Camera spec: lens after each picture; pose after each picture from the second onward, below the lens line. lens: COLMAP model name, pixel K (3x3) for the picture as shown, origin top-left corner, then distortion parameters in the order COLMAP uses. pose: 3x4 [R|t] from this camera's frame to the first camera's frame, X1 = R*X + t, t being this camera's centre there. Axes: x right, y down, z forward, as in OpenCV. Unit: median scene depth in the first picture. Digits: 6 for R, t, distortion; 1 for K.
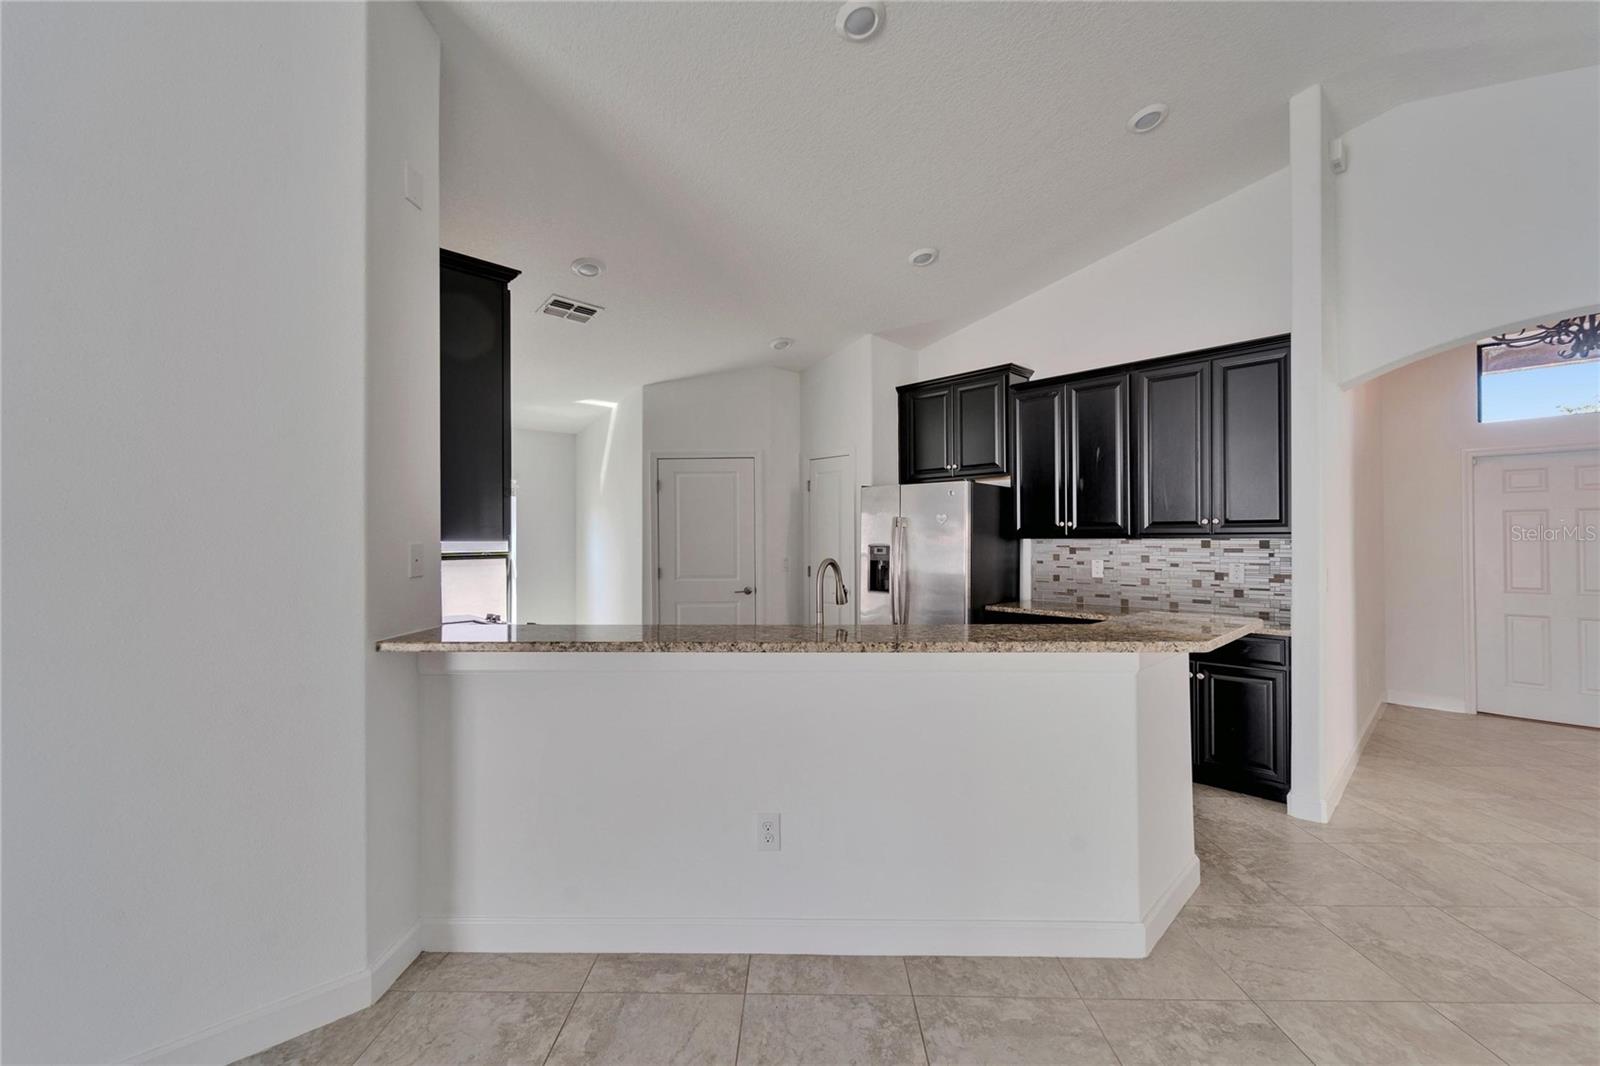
lens RADIAL K [[660.6, 0, 794.2], [0, 660.6, 538.3], [0, 0, 1]] dist [0.000360, -0.000301]
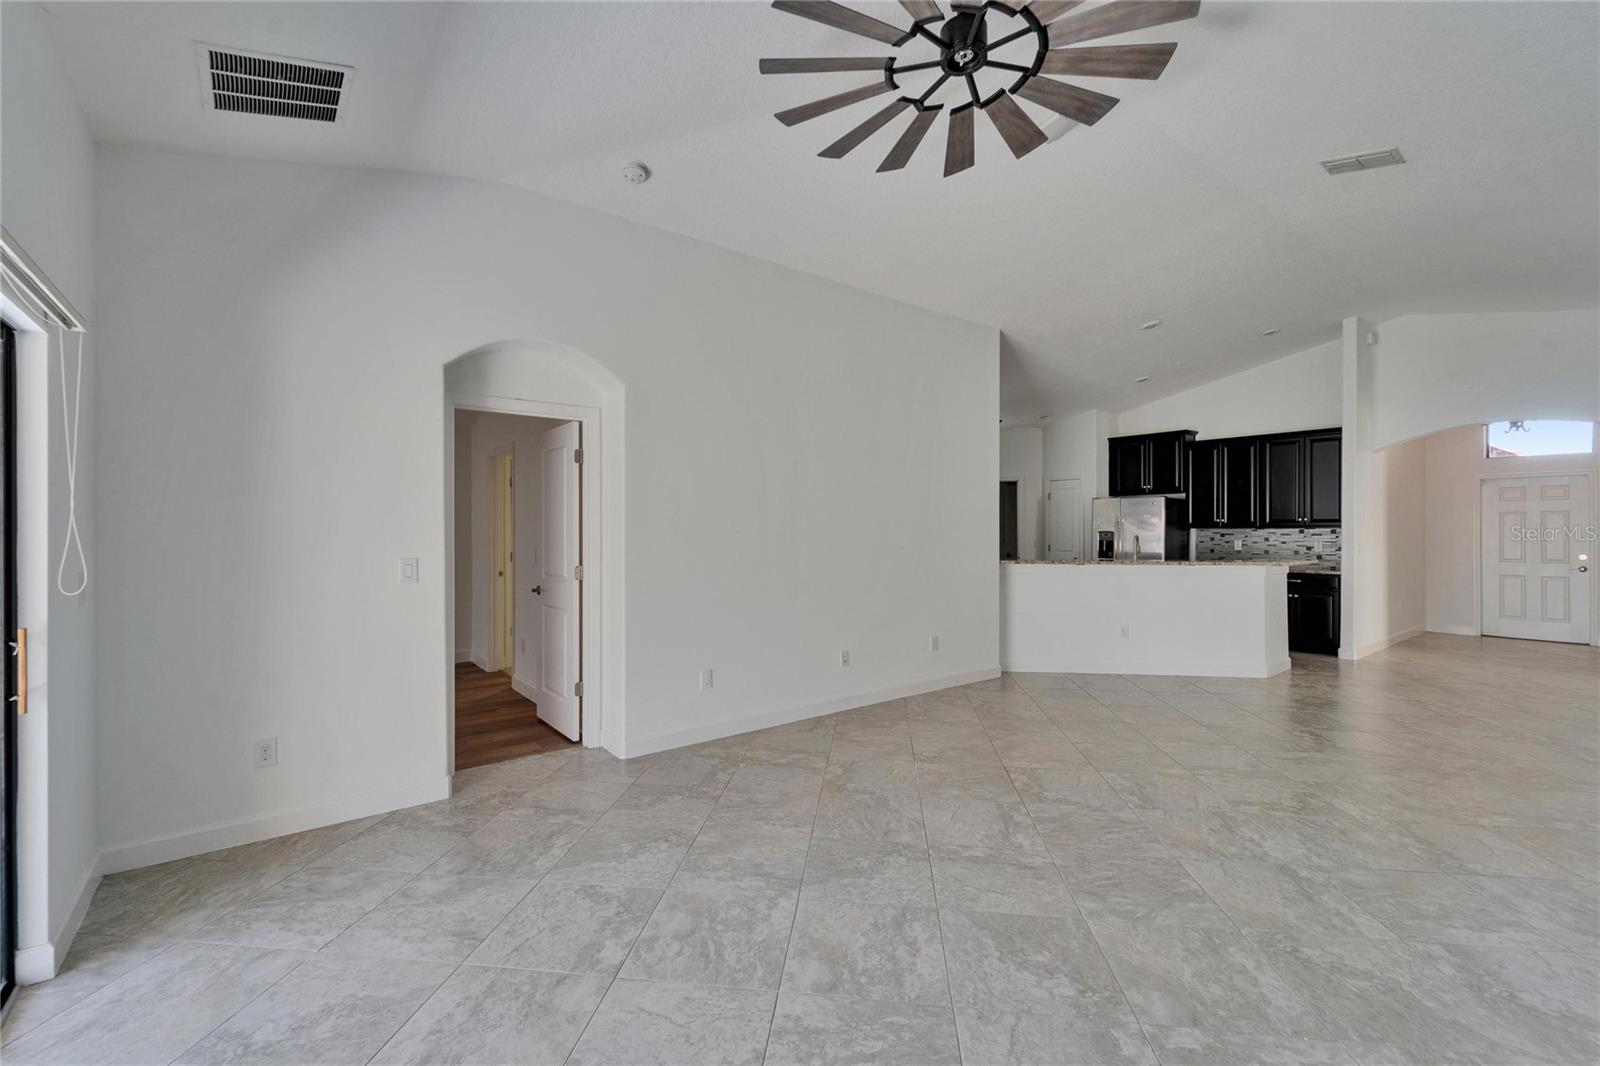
lens RADIAL K [[671.3, 0, 802.9], [0, 671.3, 529.8], [0, 0, 1]] dist [-0.000669, -0.000211]
pose [[0.995206, 0.005084, -0.097666, -0.556739], [-0.005153, 0.999987, -0.000458, 0.011559], [0.097663, 0.000959, 0.995219, -0.959592]]
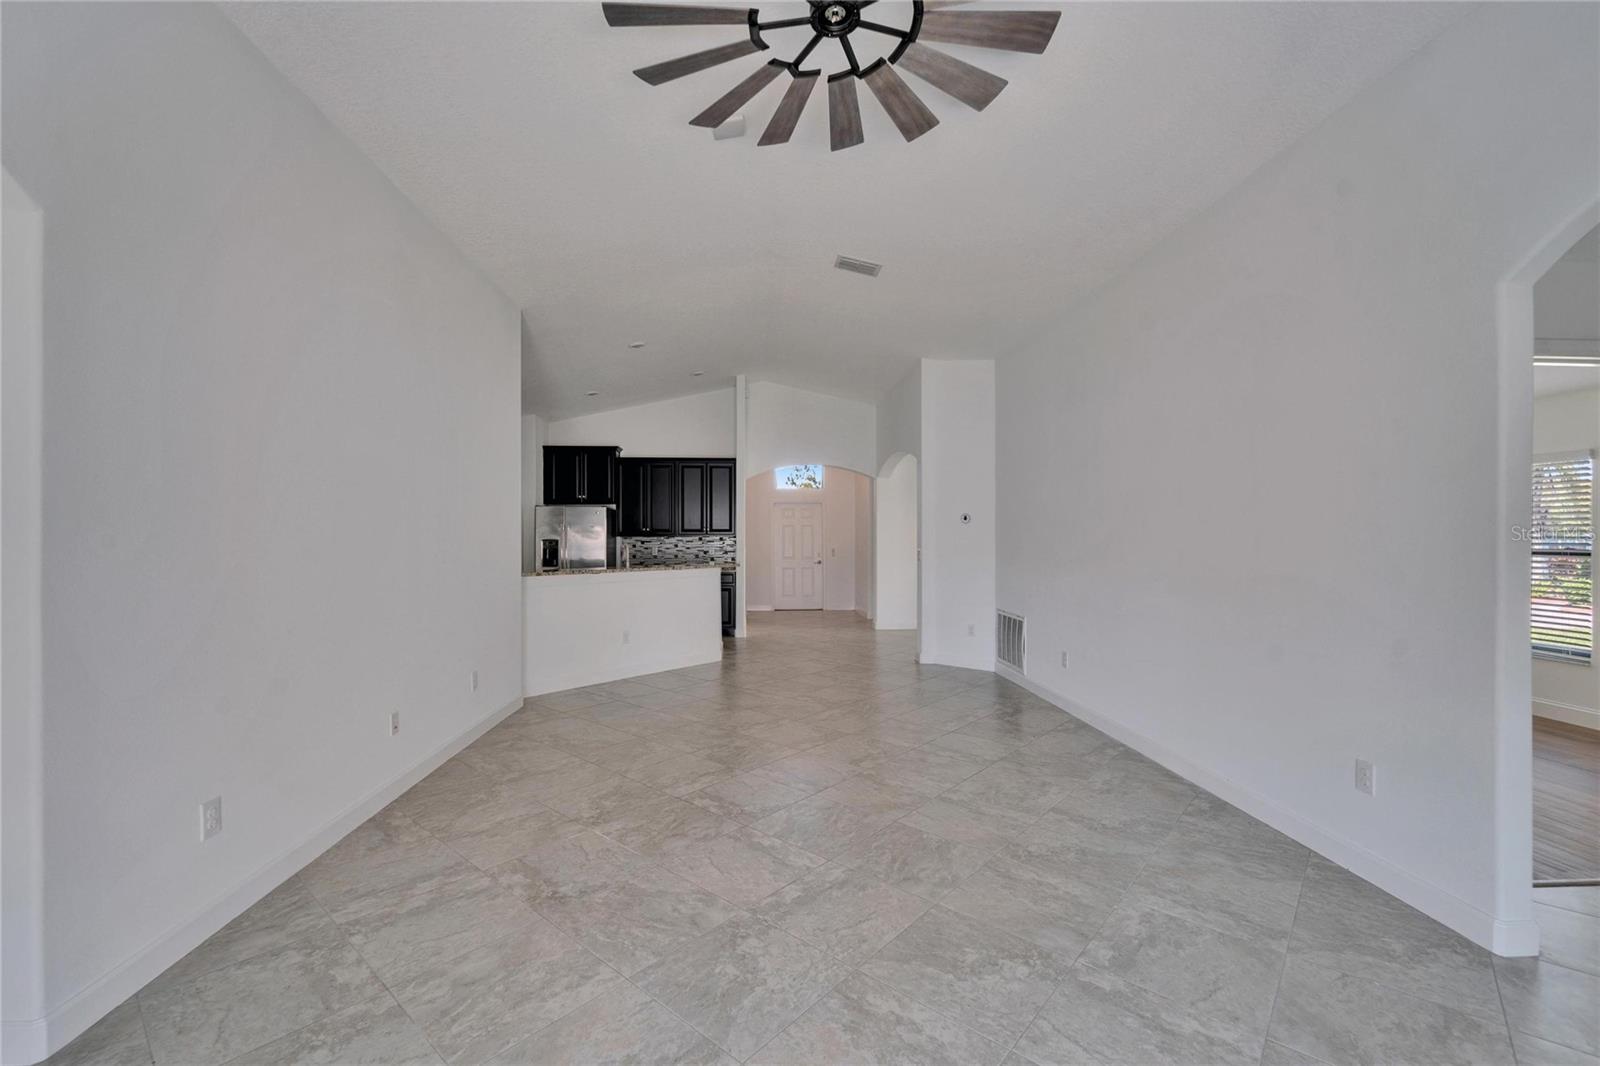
lens RADIAL K [[666.7, 0, 767.7], [0, 666.7, 528.9], [0, 0, 1]] dist [-0.000664, -0.000449]
pose [[0.650608, 0.013441, 0.759295, -0.926217], [0.000993, 0.999827, -0.018551, 0.016026], [-0.759413, 0.012823, 0.650483, -0.648587]]
